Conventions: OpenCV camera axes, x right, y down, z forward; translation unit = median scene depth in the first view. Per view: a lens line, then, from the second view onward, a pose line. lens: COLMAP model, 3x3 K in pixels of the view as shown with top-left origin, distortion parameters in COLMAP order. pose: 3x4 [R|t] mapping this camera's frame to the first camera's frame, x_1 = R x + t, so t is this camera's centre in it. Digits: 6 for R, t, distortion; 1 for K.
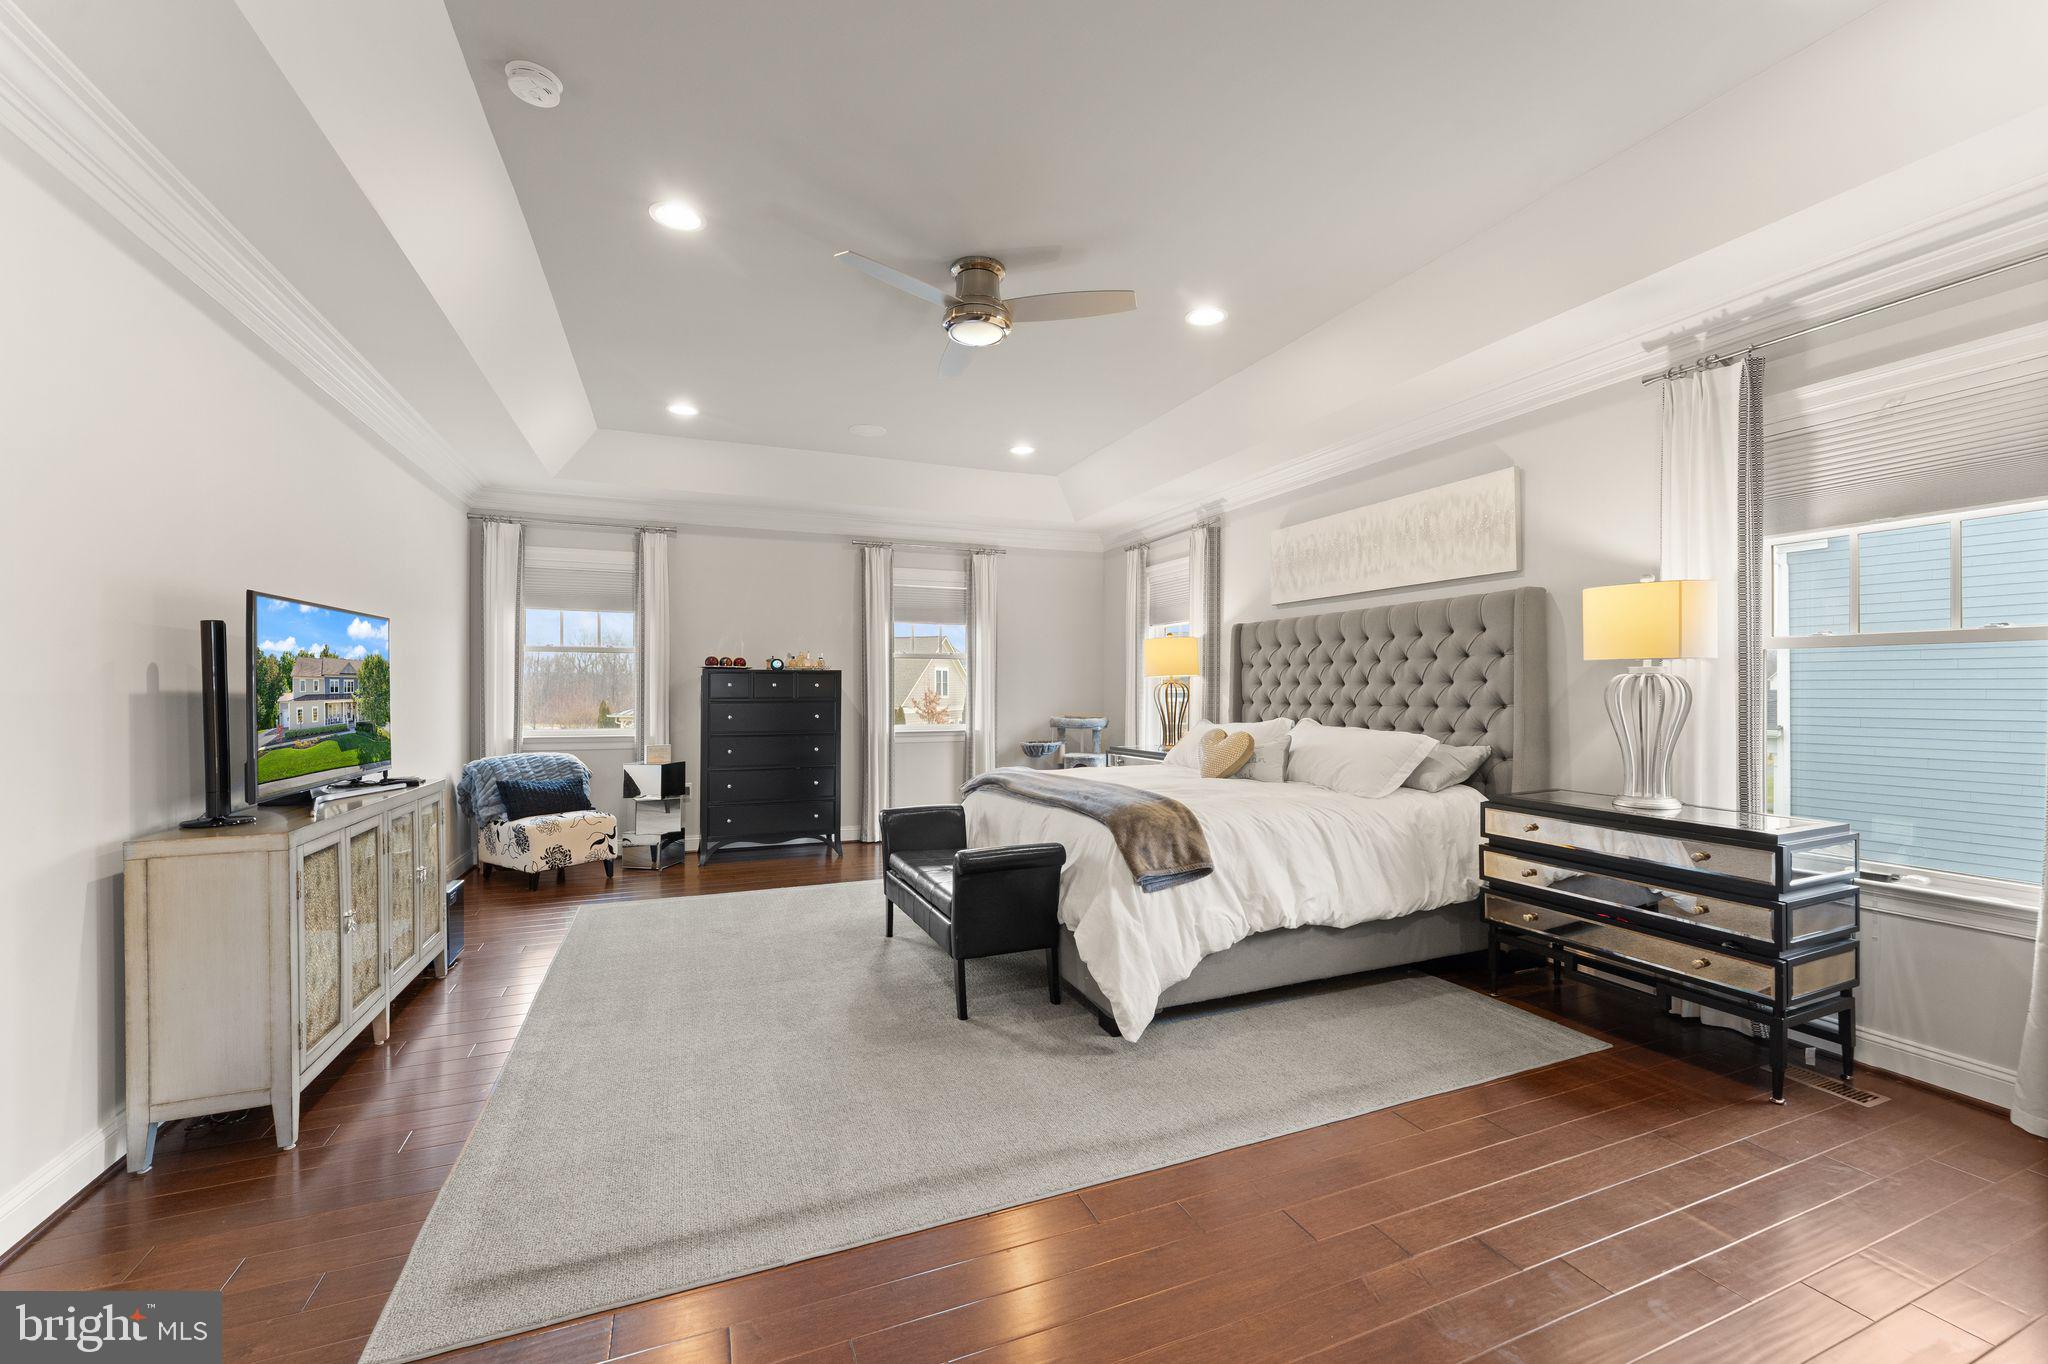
lens RADIAL K [[820.6, 0, 1025.2], [0, 820.6, 694.3], [0, 0, 1]] dist [-0.005808, -0.000244]
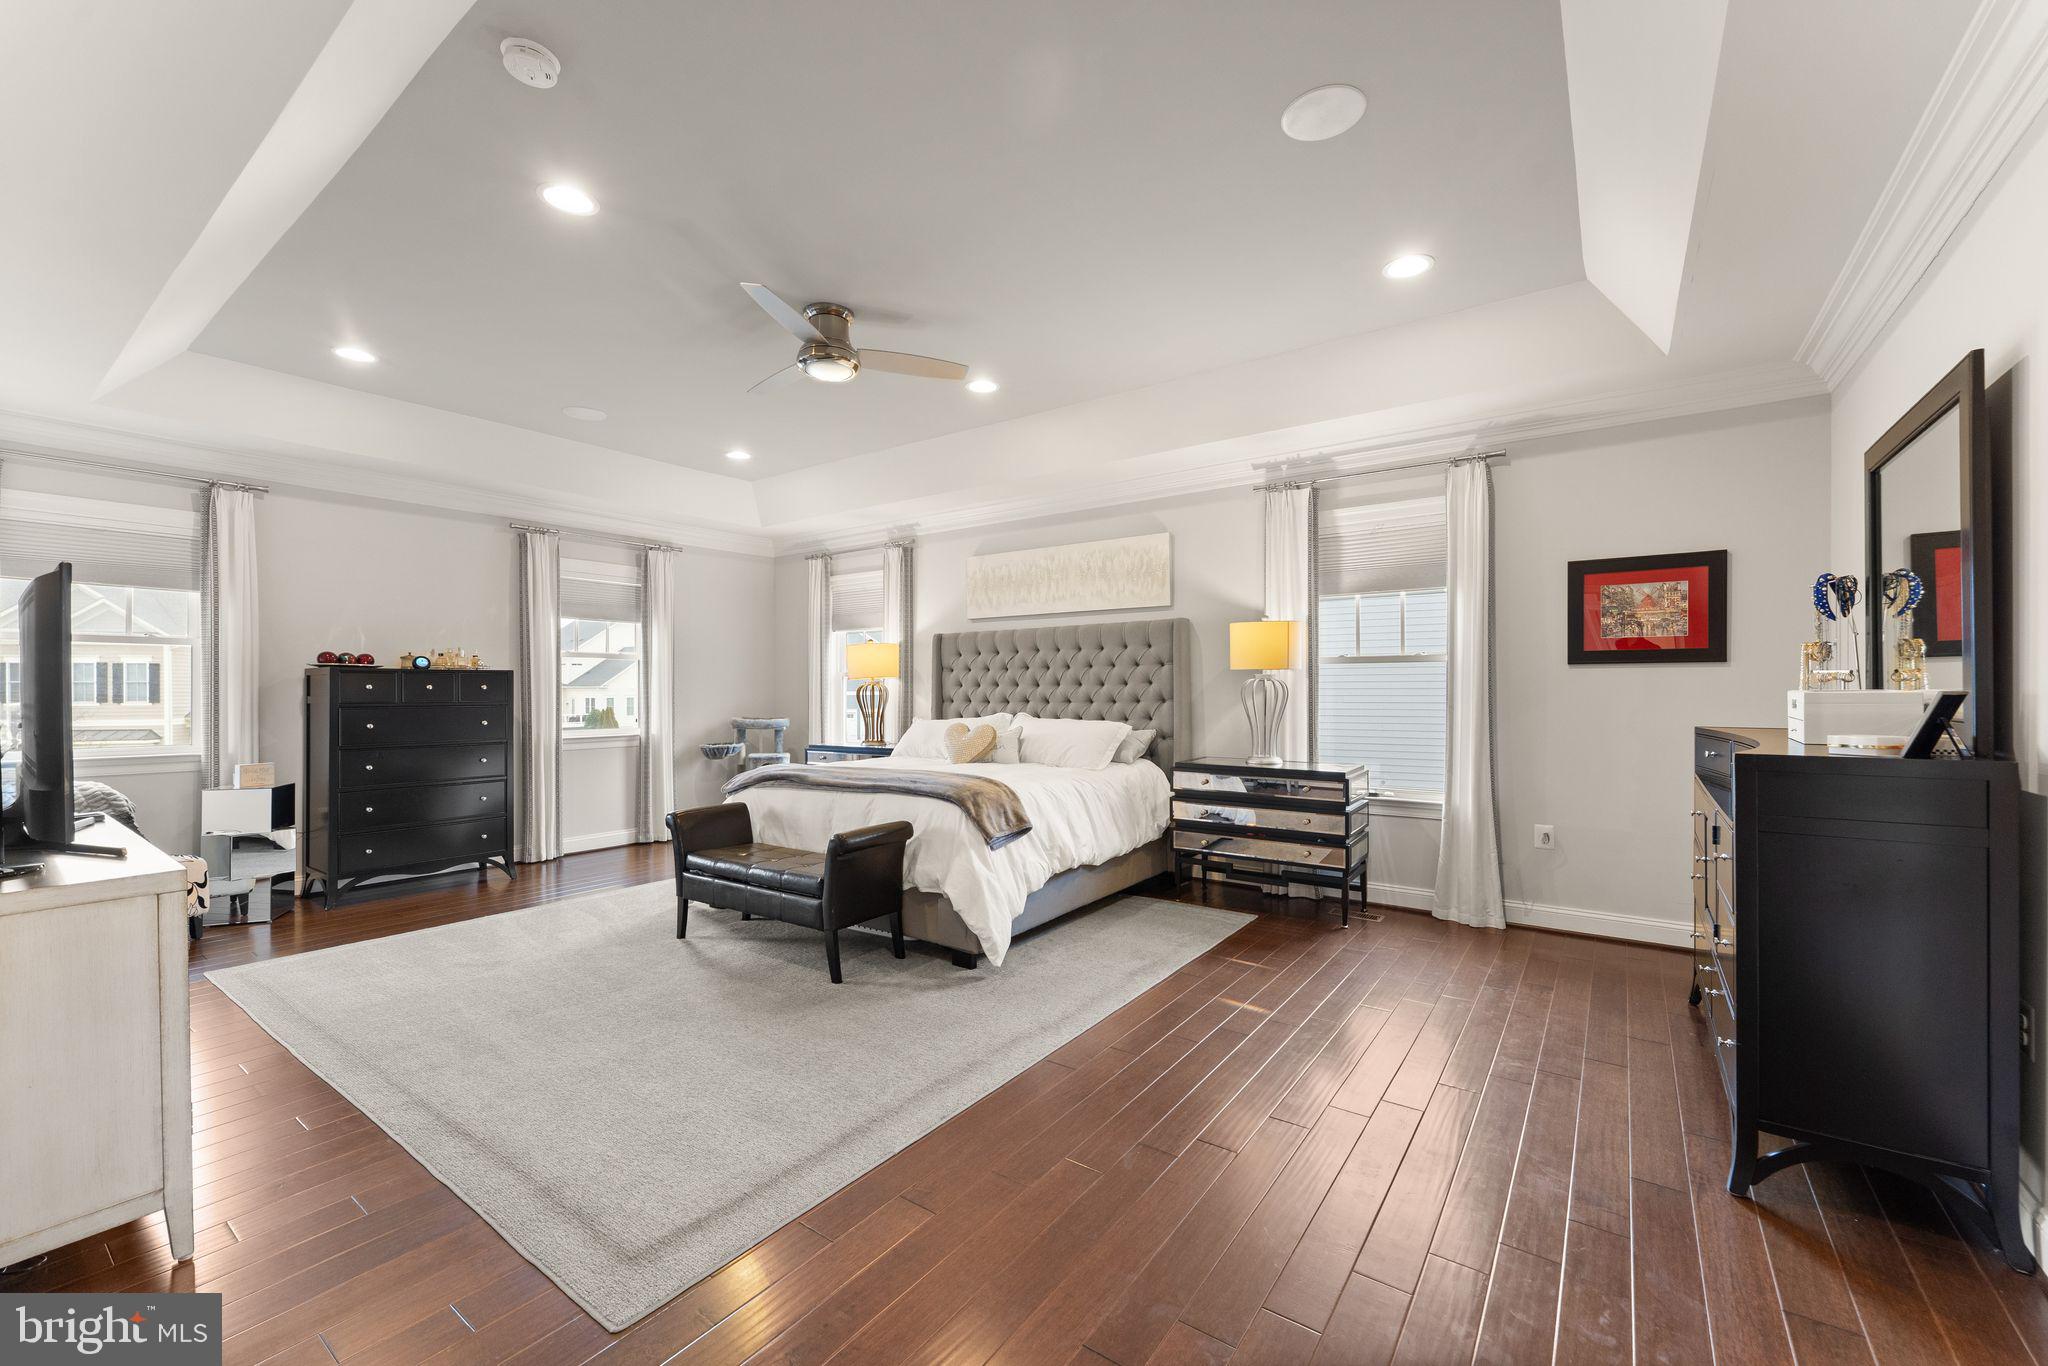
lens RADIAL K [[820.6, 0, 1017.9], [0, 820.6, 695.4], [0, 0, 1]] dist [-0.005808, -0.000244]
pose [[0.851242, -0.006633, 0.524731, -0.413006], [0.007144, 0.999974, 0.001050, 0.001836], [-0.524724, 0.002855, 0.851267, -0.080772]]
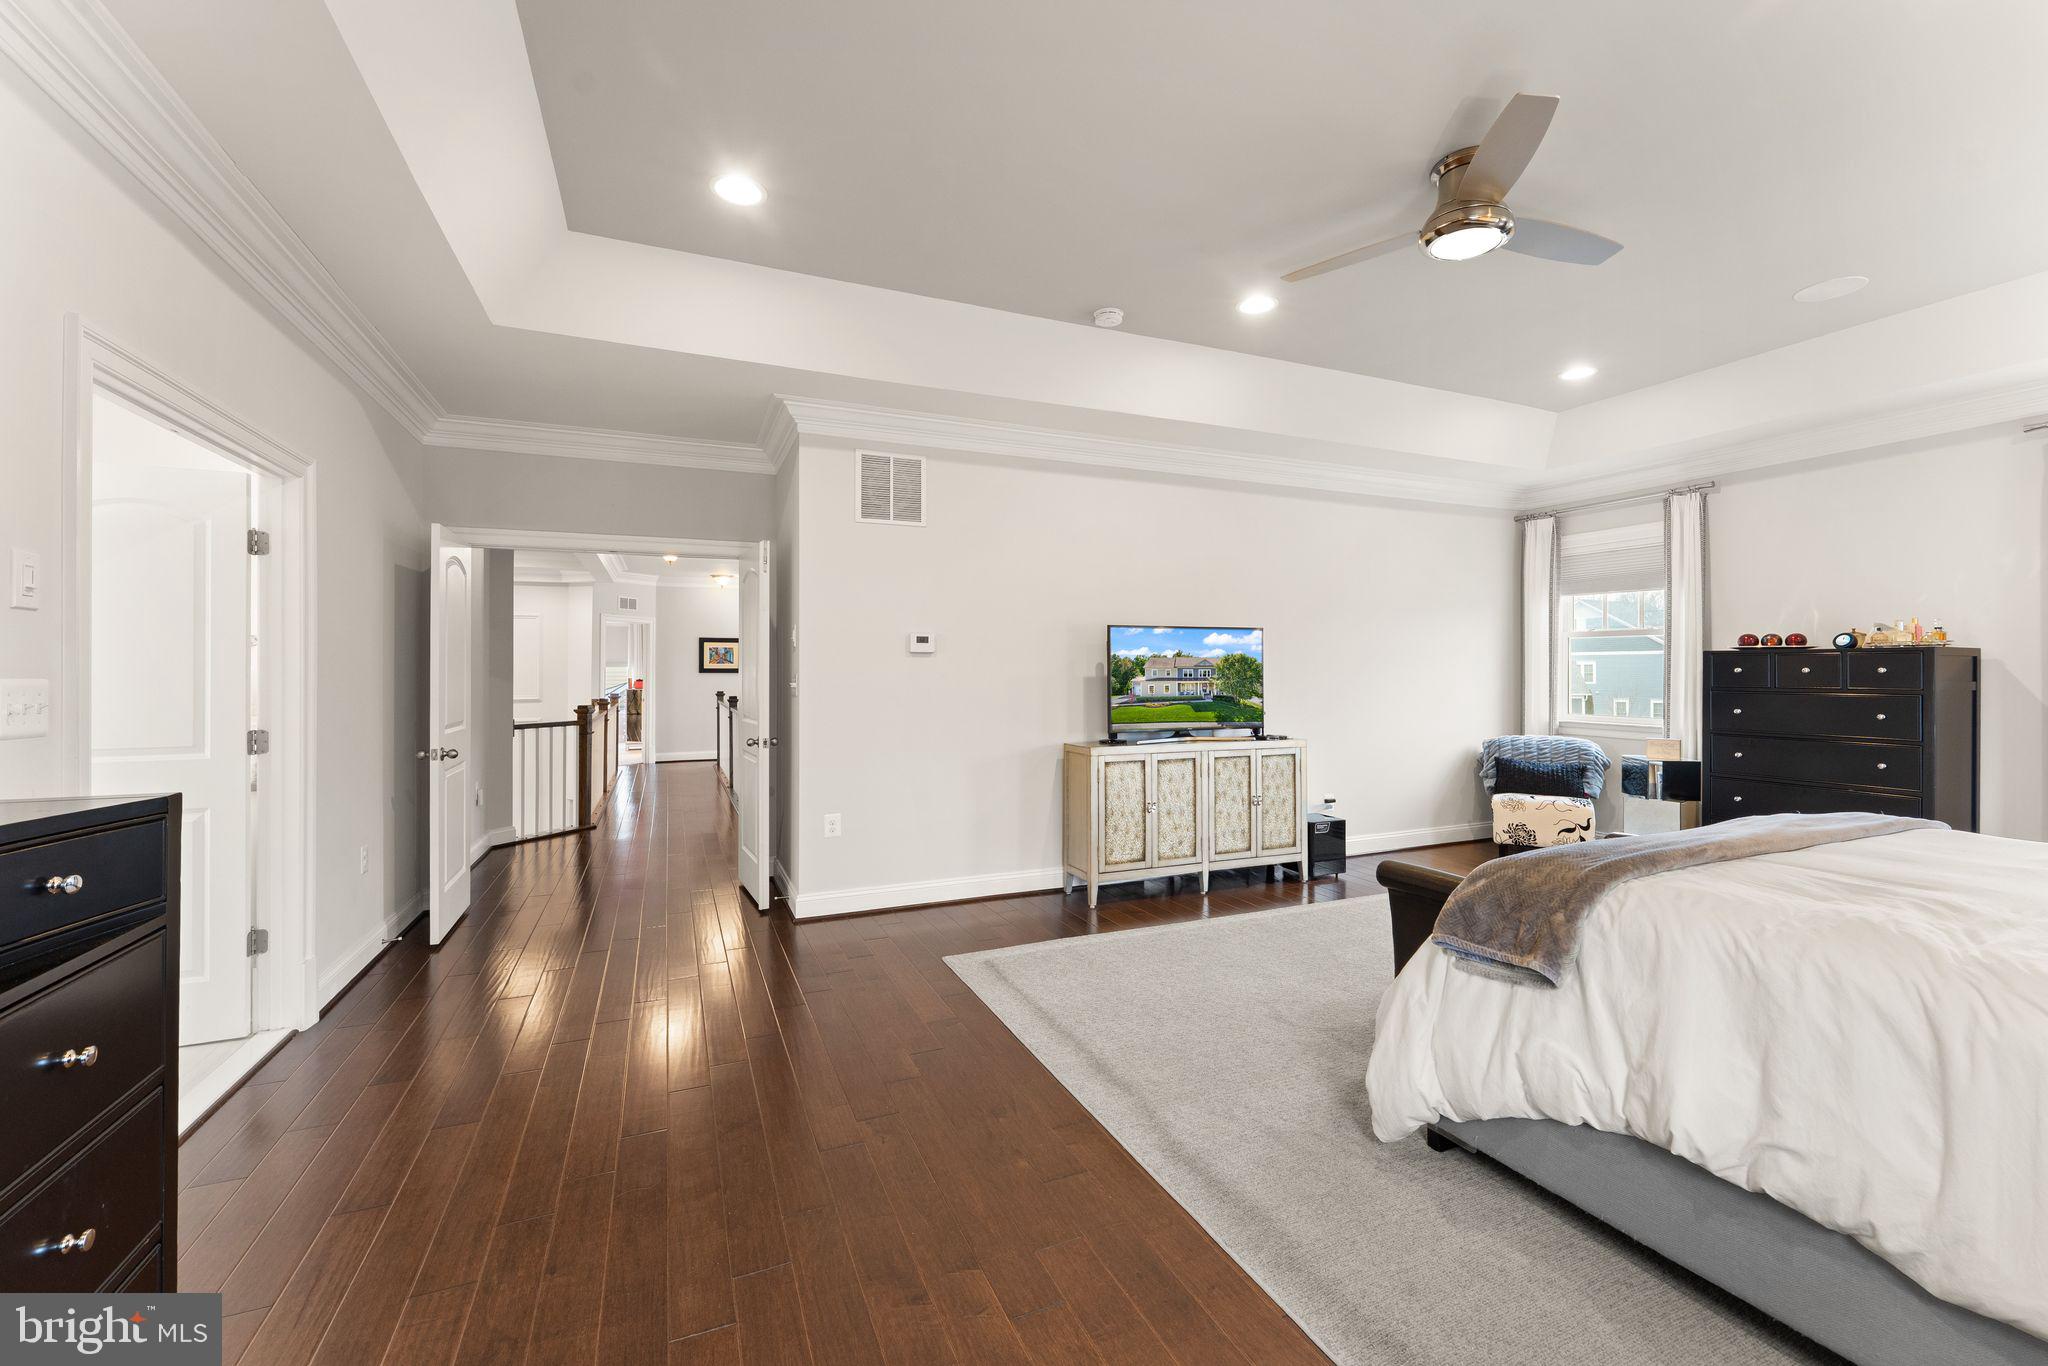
lens RADIAL K [[820.6, 0, 1030.0], [0, 820.6, 665.9], [0, 0, 1]] dist [-0.005808, -0.000244]
pose [[0.030184, -0.006390, -0.999524, 0.711309], [-0.006948, 0.999954, -0.006602, -0.009538], [0.999520, 0.007144, 0.030138, 0.515673]]
